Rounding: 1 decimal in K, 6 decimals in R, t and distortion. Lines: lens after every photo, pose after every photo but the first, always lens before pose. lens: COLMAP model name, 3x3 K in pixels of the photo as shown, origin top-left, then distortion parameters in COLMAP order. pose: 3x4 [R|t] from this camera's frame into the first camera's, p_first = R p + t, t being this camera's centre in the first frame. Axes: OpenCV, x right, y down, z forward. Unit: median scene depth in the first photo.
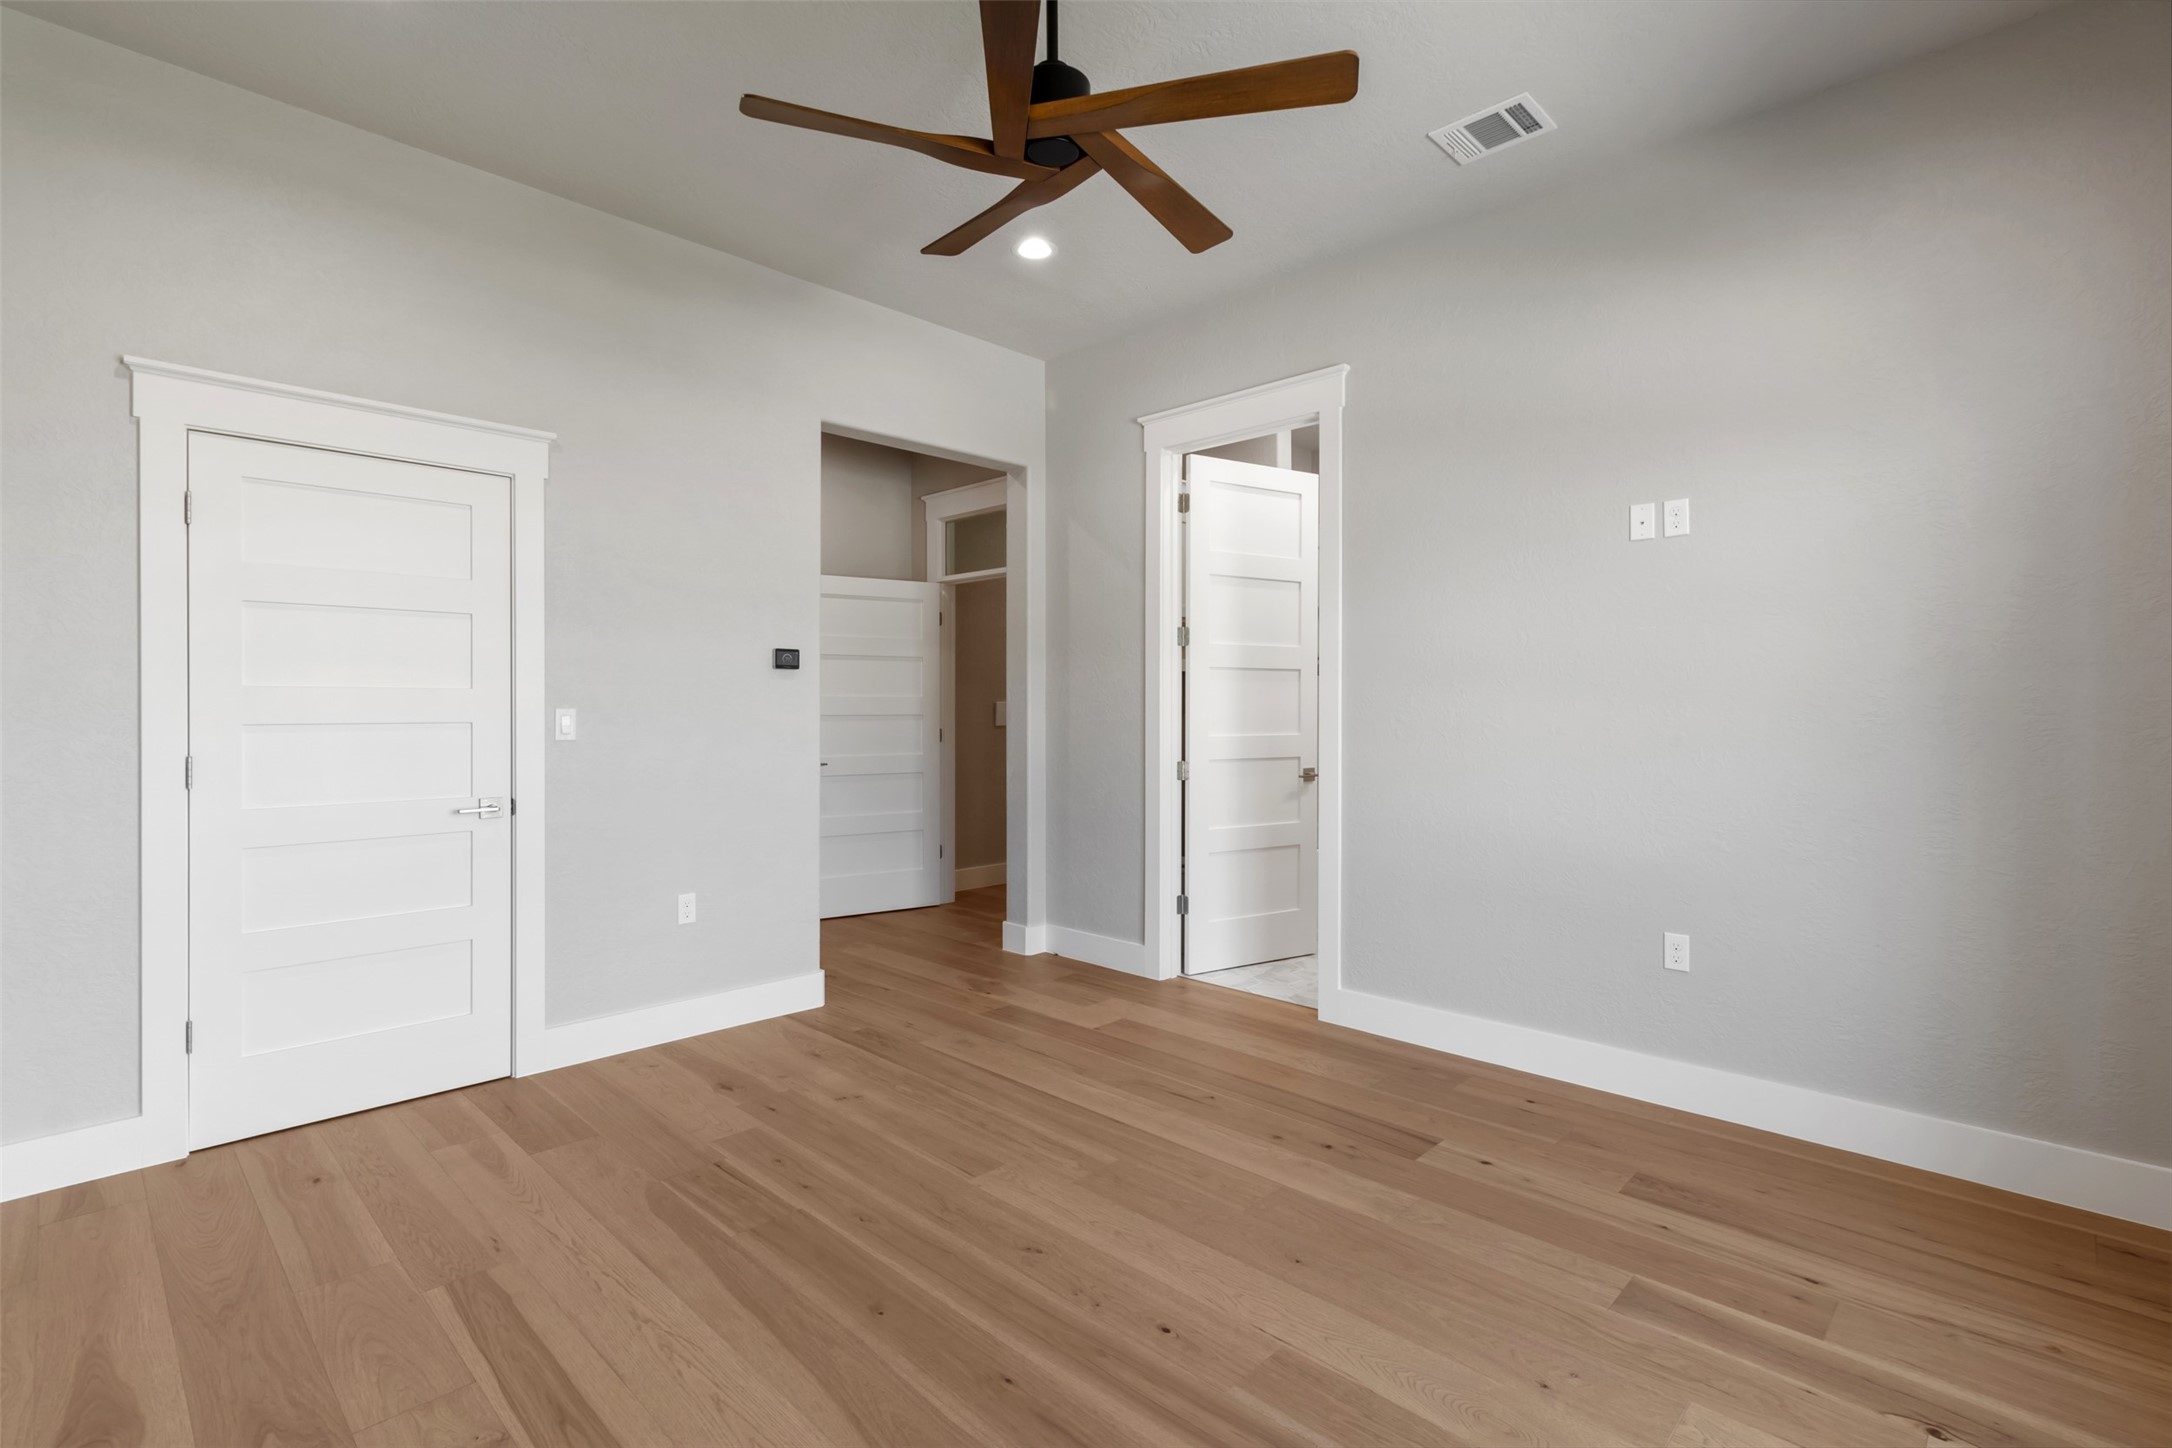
lens RADIAL K [[1011.2, 0, 1086.3], [0, 1011.2, 700.3], [0, 0, 1]] dist [0.007200, -0.001146]
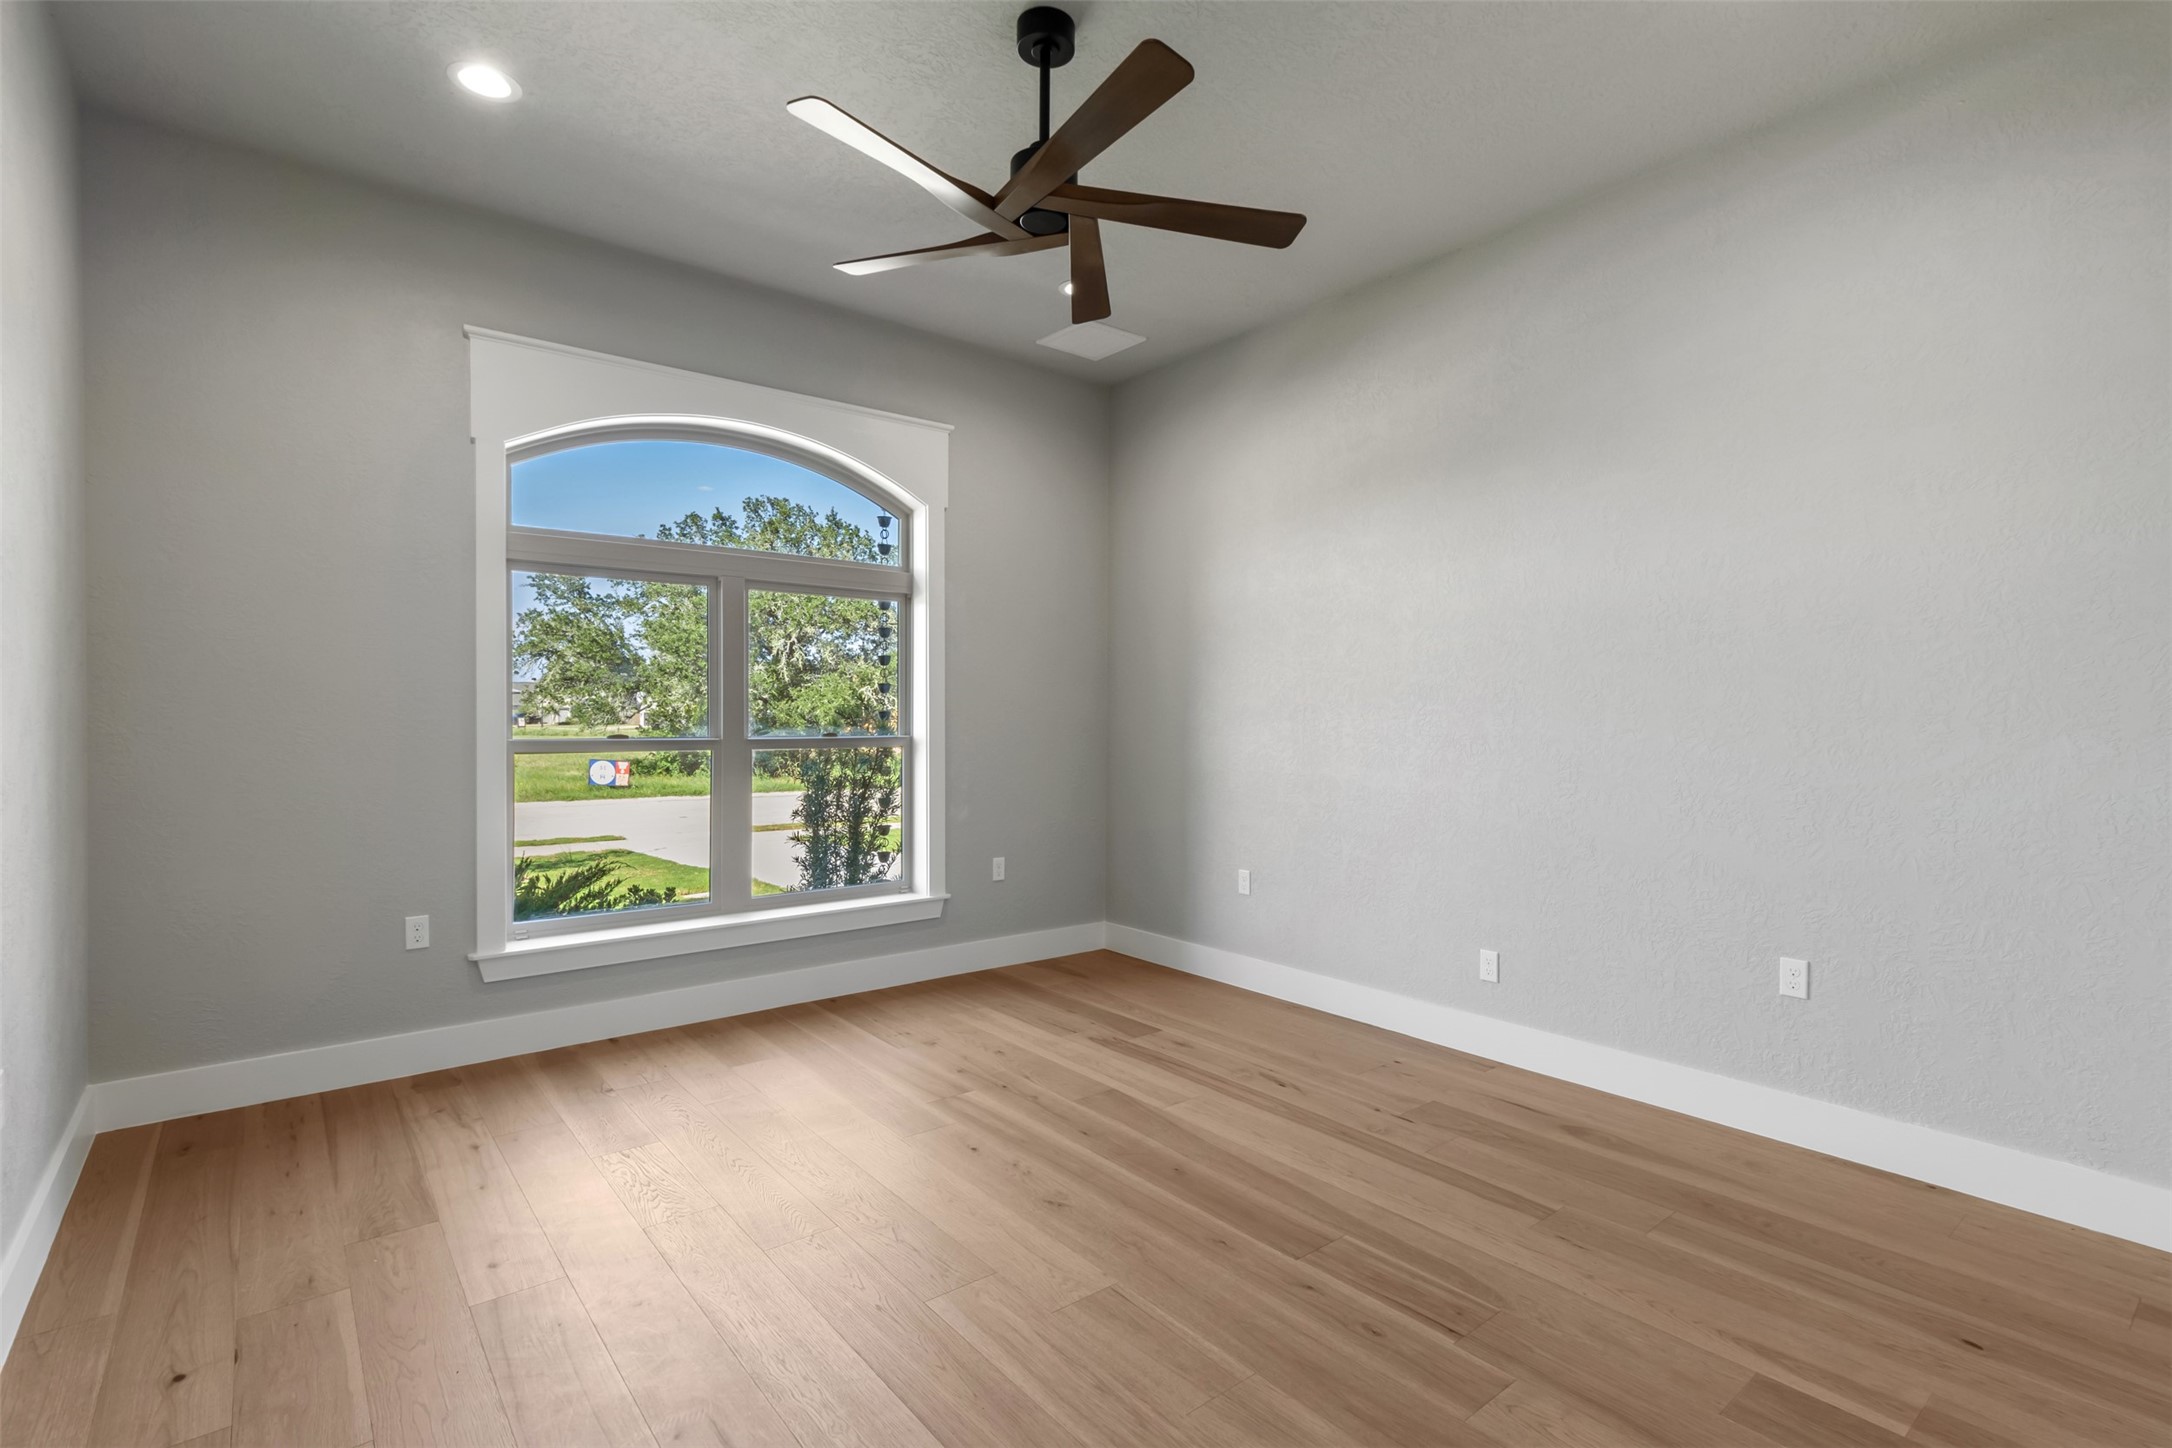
lens RADIAL K [[1011.2, 0, 1086.3], [0, 1011.2, 700.3], [0, 0, 1]] dist [0.007200, -0.001146]
pose [[-0.993125, -0.002473, 0.117034, -0.212046], [-0.005025, 0.999756, -0.021509, 0.013829], [-0.116952, -0.021949, -0.992895, 2.084681]]
